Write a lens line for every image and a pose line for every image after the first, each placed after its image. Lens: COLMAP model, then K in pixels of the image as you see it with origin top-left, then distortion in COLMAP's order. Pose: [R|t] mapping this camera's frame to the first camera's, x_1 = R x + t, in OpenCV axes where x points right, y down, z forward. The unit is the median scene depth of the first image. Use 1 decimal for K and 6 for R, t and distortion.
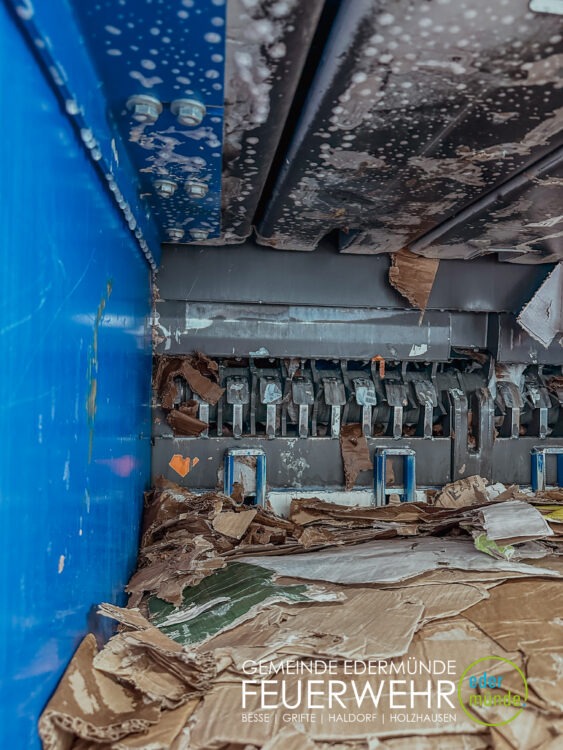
lens RADIAL K [[537.8, 0, 281.6], [0, 537.8, 376.5], [0, 0, 1]] dist [0.015016, -0.036728]
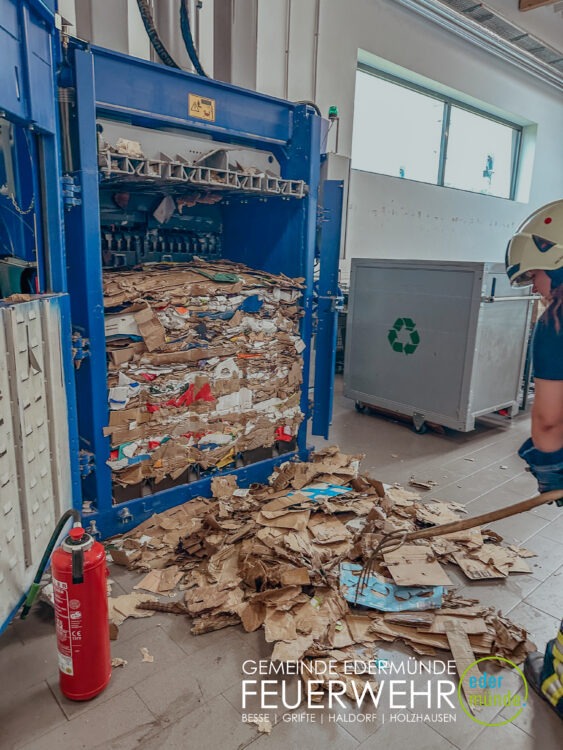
lens RADIAL K [[537.8, 0, 288.0], [0, 537.8, 379.8], [0, 0, 1]] dist [0.015016, -0.036728]
pose [[0.822377, -0.119938, 0.556157, -0.813002], [-0.034055, 0.965398, 0.258549, -0.010385], [-0.567923, -0.231564, 0.789837, -2.225605]]
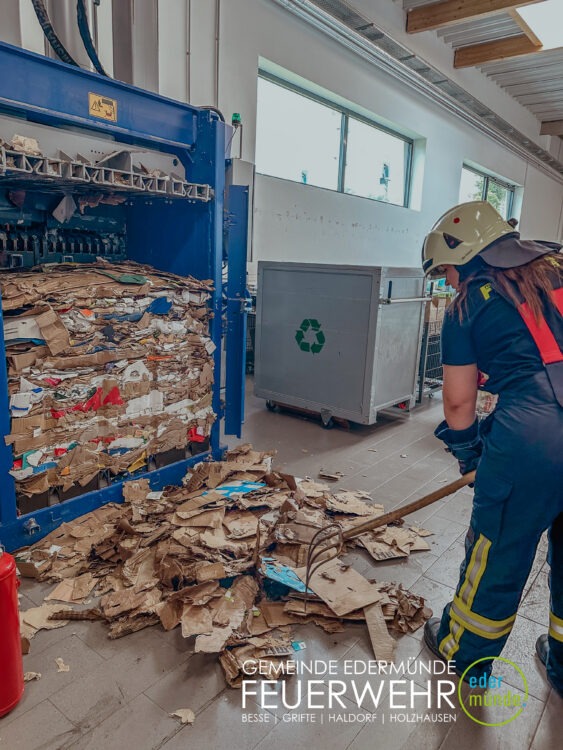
lens RADIAL K [[537.8, 0, 296.4], [0, 537.8, 381.7], [0, 0, 1]] dist [0.015016, -0.036728]
pose [[0.703862, -0.142660, 0.695864, -0.873598], [-0.052748, 0.966424, 0.251482, -0.022907], [-0.708376, -0.213714, 0.672704, -2.289658]]
